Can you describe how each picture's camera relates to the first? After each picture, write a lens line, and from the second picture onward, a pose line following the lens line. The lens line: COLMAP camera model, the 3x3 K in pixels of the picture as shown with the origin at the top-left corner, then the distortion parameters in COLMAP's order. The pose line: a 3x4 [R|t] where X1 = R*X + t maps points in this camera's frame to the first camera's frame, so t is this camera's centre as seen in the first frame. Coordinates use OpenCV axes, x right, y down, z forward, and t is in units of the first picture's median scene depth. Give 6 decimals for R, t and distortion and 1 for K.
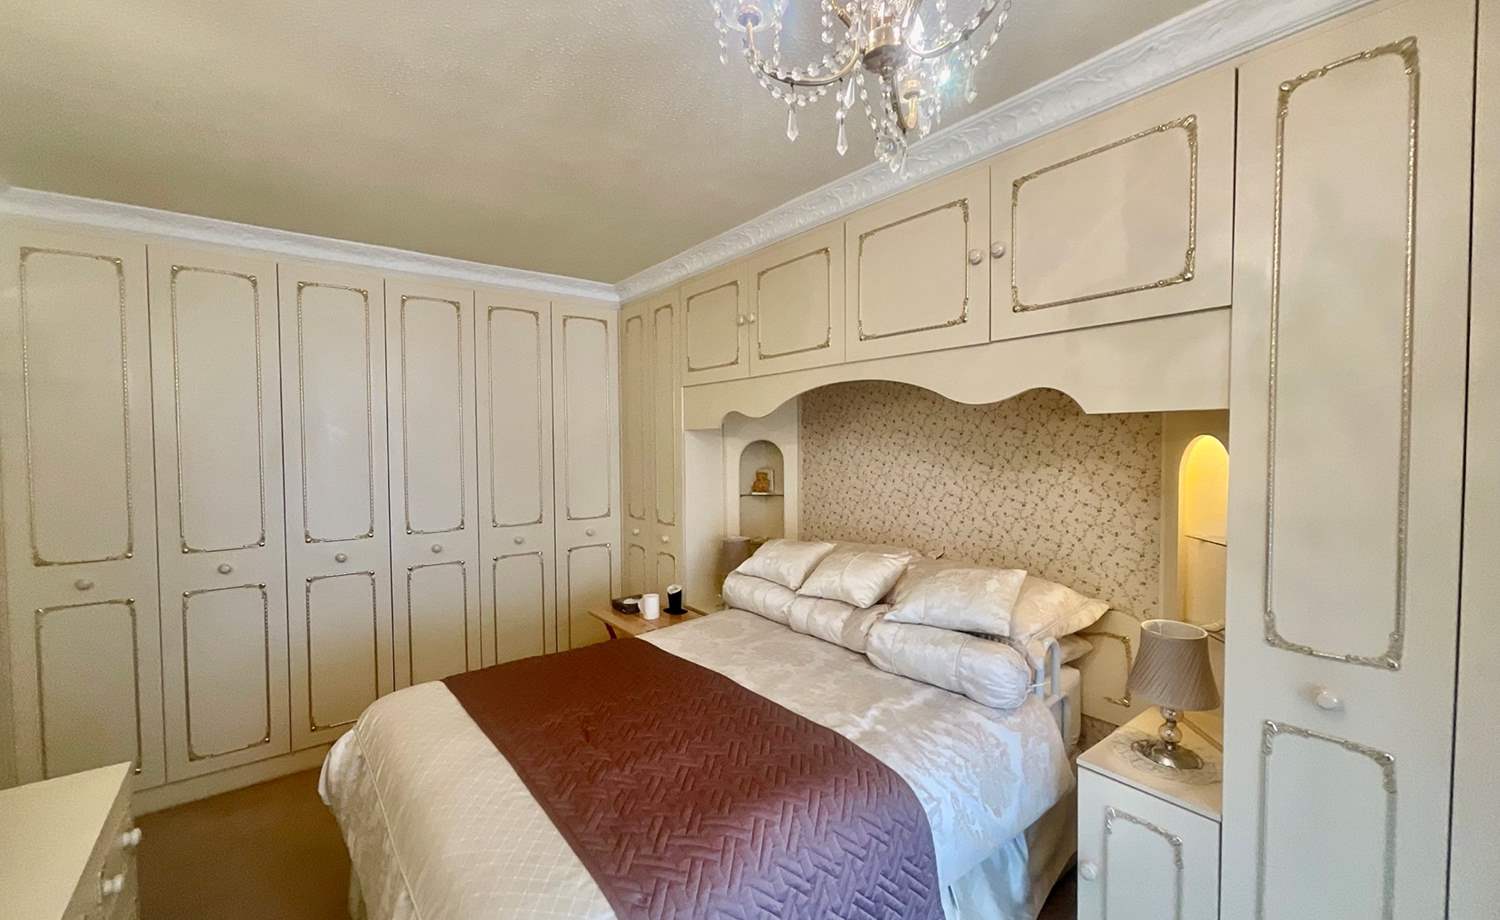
lens RADIAL K [[609.6, 0, 752.2], [0, 609.6, 459.9], [0, 0, 1]] dist [0.000558, 0.000565]
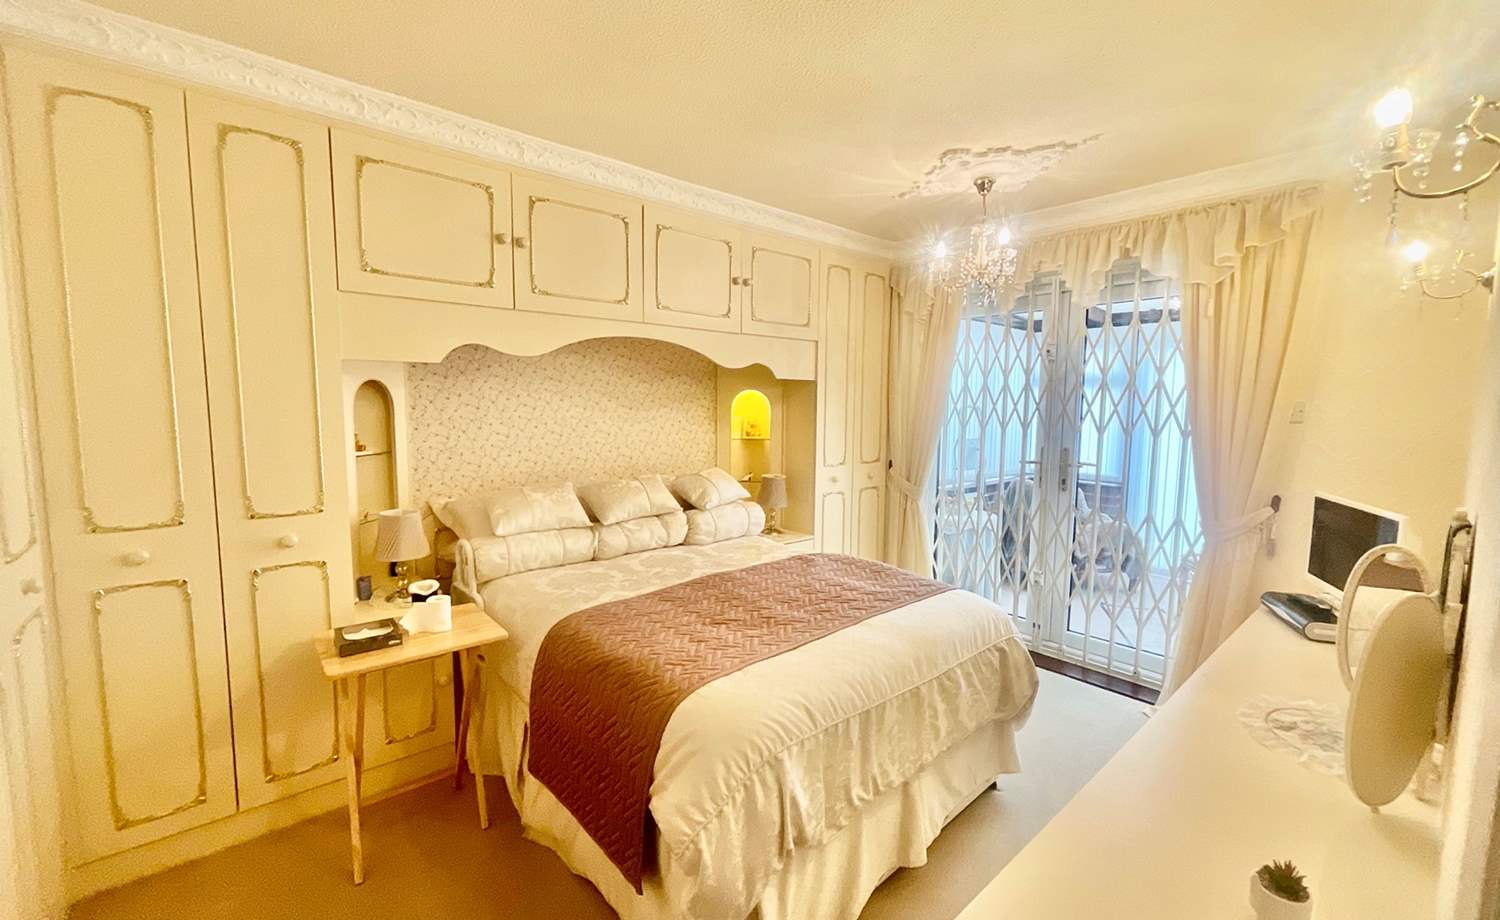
lens RADIAL K [[609.6, 0, 752.2], [0, 609.6, 459.9], [0, 0, 1]] dist [0.000558, 0.000565]
pose [[-0.016022, -0.101081, 0.994749, -0.907424], [0.007629, 0.994836, 0.101213, -0.009620], [-0.999843, 0.009211, -0.015168, 0.656480]]
